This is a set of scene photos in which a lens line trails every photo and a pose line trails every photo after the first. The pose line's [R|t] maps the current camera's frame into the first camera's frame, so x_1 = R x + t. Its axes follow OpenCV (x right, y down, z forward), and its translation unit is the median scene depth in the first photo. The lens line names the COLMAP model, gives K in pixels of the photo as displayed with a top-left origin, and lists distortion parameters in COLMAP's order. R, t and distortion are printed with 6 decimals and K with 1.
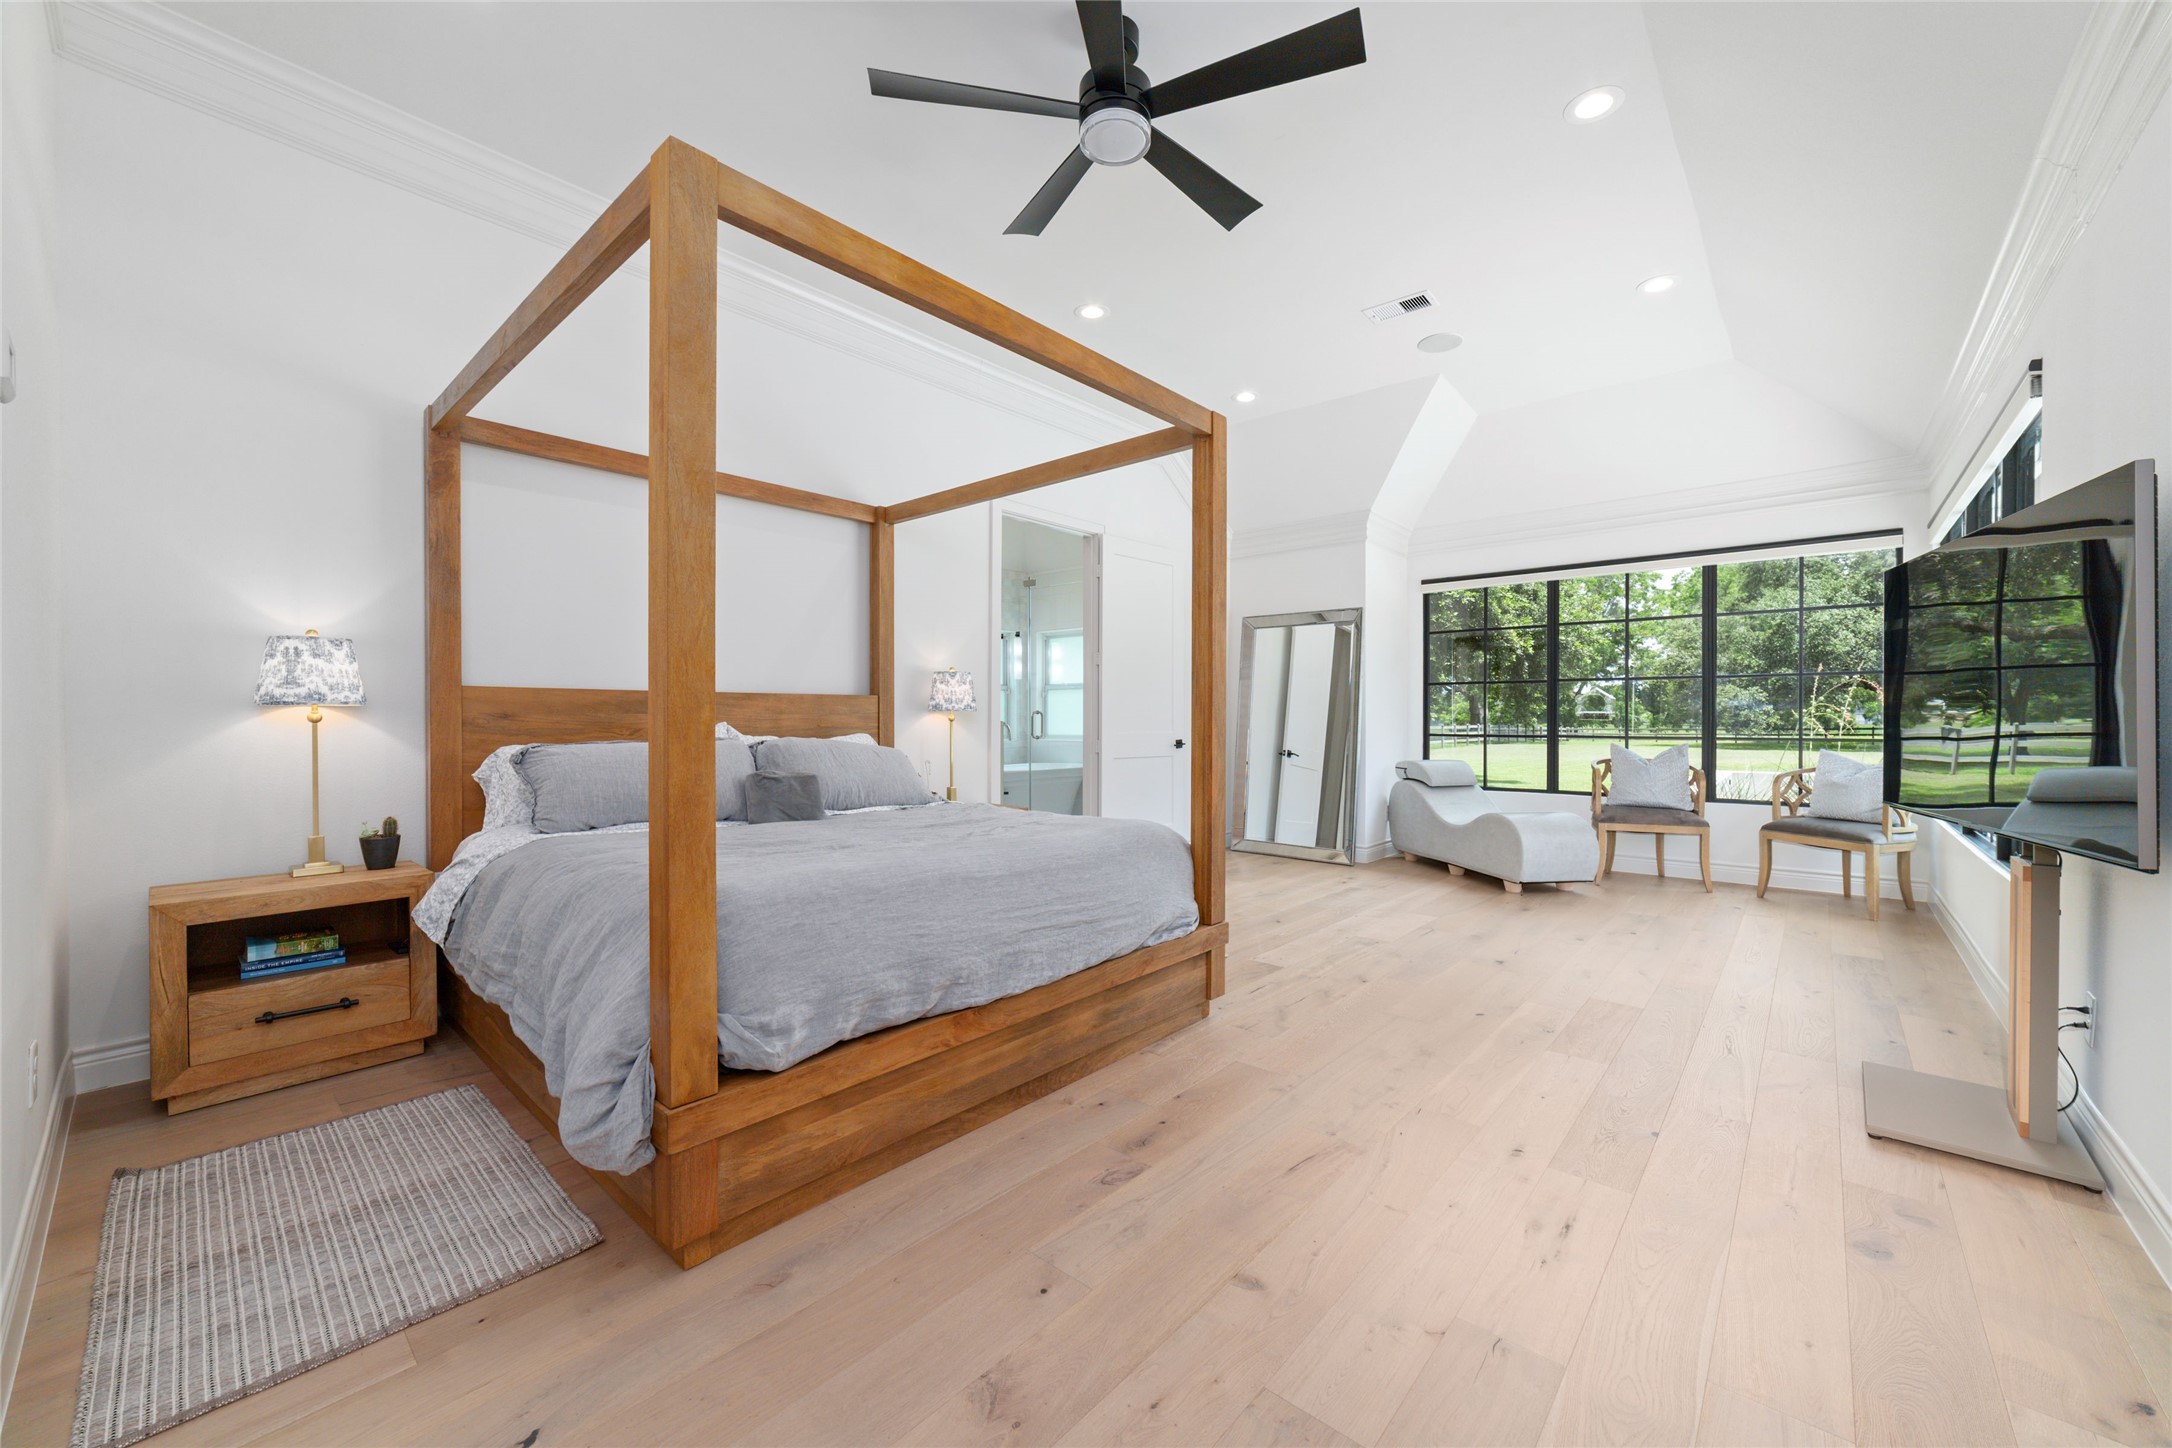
lens RADIAL K [[832.4, 0, 1094.9], [0, 832.4, 724.2], [0, 0, 1]] dist [-0.008276, 0.001044]
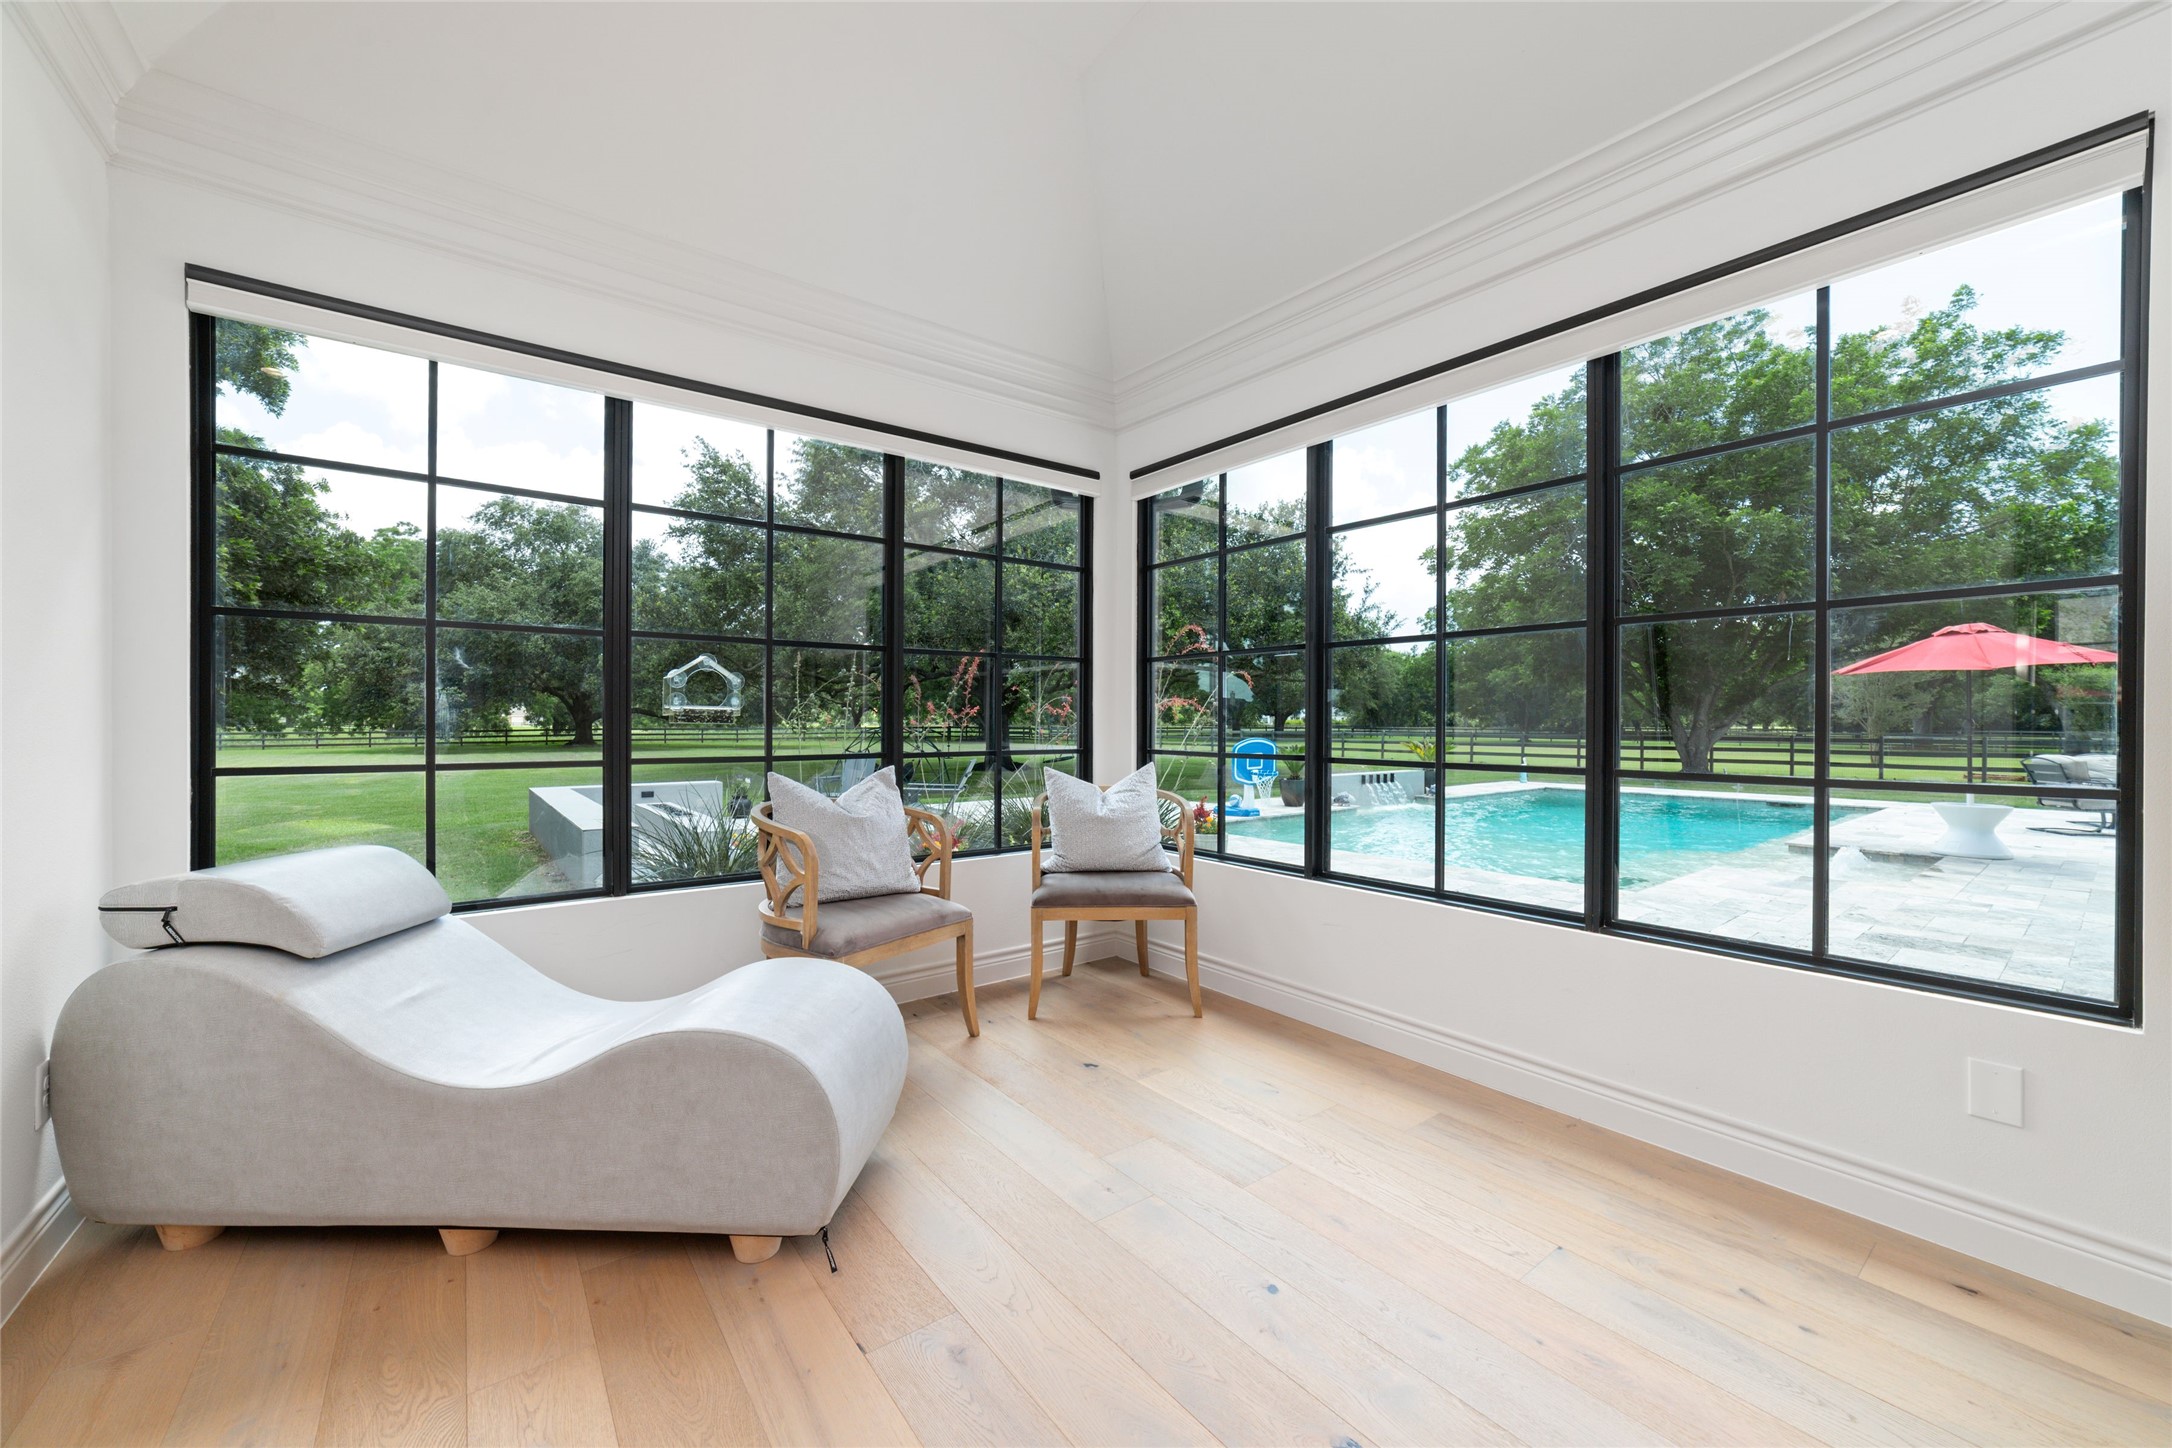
lens RADIAL K [[832.4, 0, 1091.3], [0, 832.4, 728.5], [0, 0, 1]] dist [-0.008276, 0.001044]
pose [[0.193536, -0.003552, 0.981087, 0.178932], [0.005976, 0.999979, 0.002441, -0.002765], [-0.981075, 0.005391, 0.193553, 0.680349]]
